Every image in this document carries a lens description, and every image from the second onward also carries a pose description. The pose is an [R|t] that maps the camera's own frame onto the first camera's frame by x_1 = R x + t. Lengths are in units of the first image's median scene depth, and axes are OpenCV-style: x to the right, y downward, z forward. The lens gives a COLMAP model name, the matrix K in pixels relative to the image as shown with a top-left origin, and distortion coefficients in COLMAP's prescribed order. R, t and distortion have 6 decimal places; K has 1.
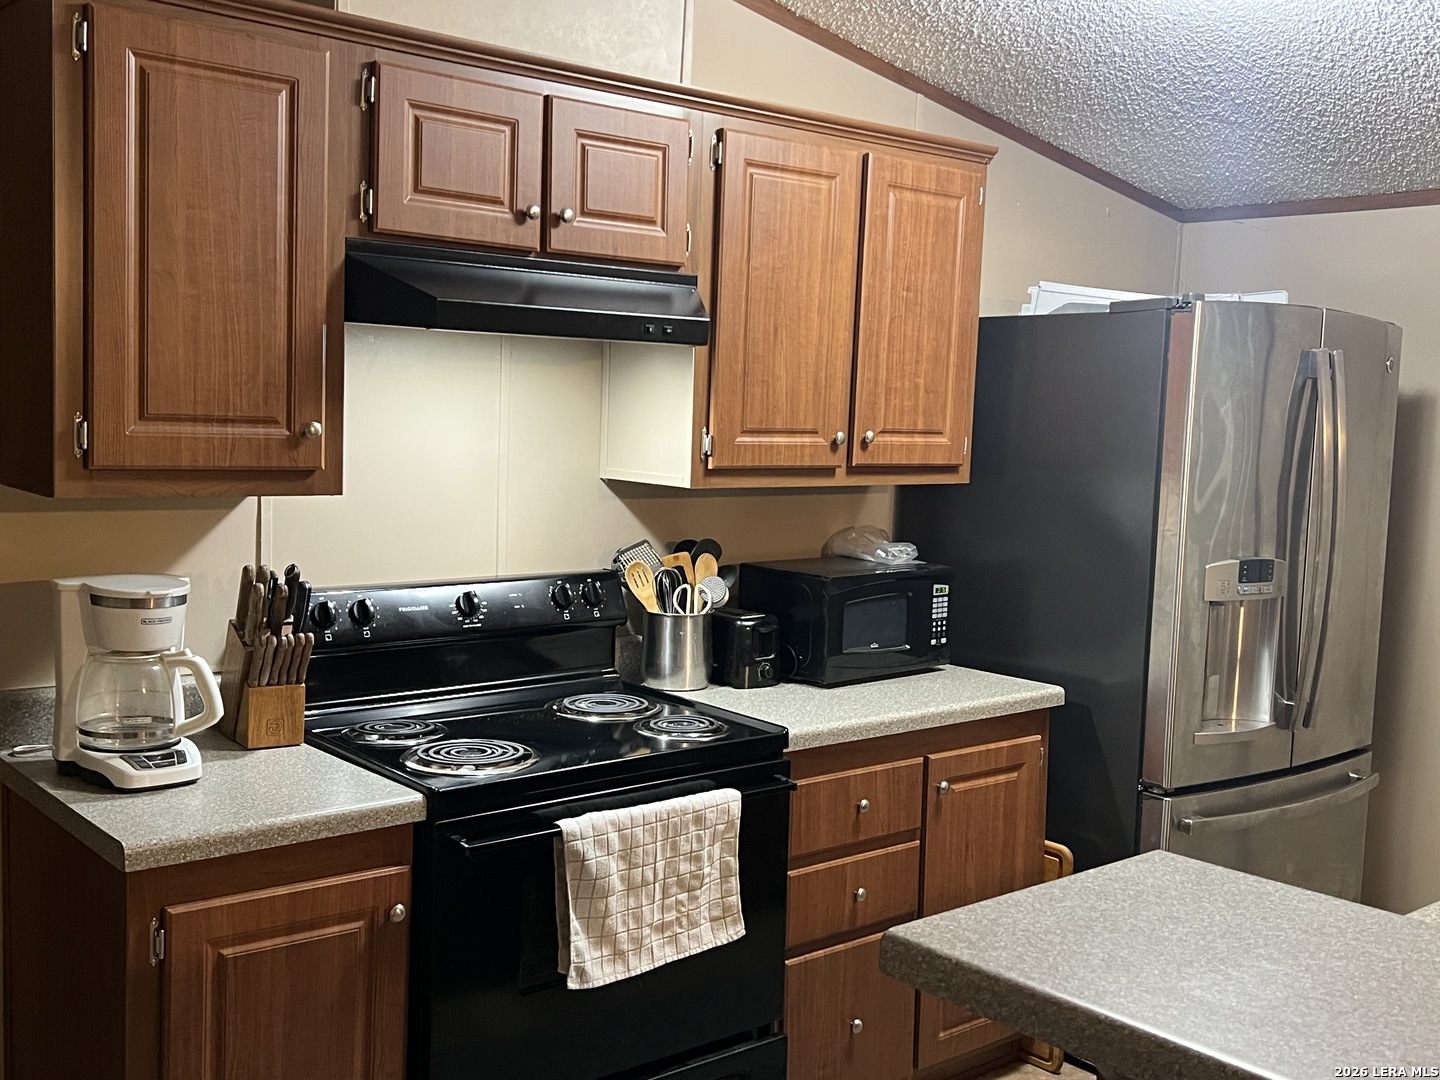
lens RADIAL K [[1455.3, 0, 715.6], [0, 1455.3, 565.0], [0, 0, 1]] dist [-0.067372, 0.000000]
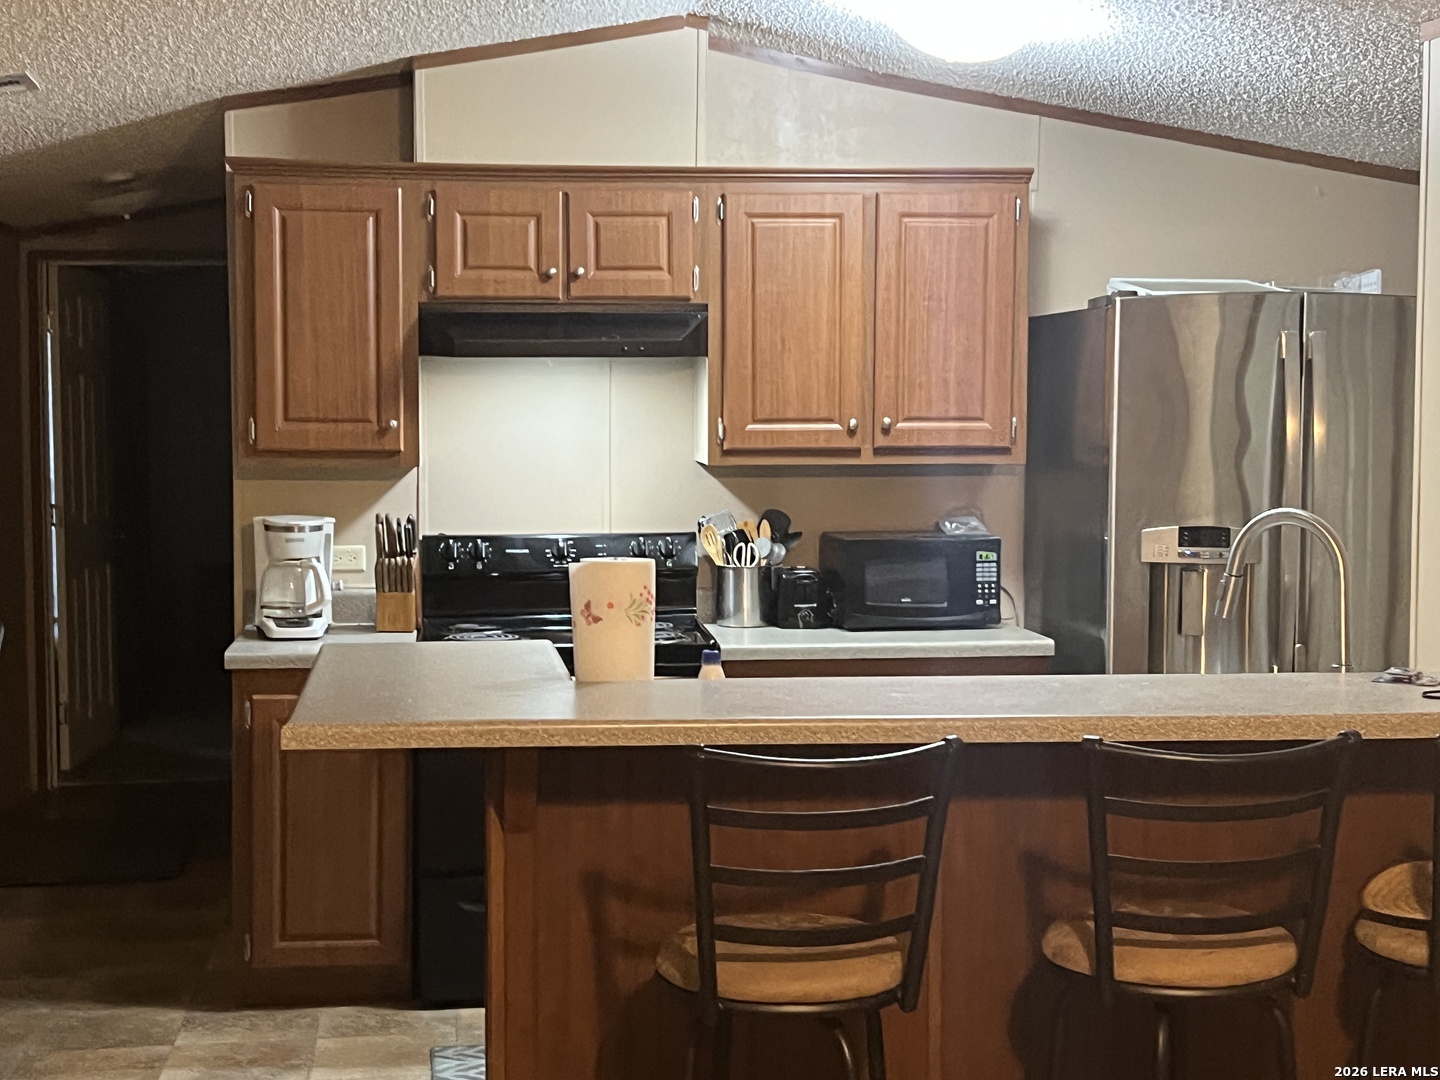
lens RADIAL K [[2104.4, 0, 718.5], [0, 2104.4, 534.7], [0, 0, 1]] dist [-0.002345, 0.000000]
pose [[0.820198, -0.000659, -0.572079, 1.058431], [-0.034071, 0.998168, -0.049998, 0.102866], [0.571064, 0.060499, 0.818673, -0.538488]]
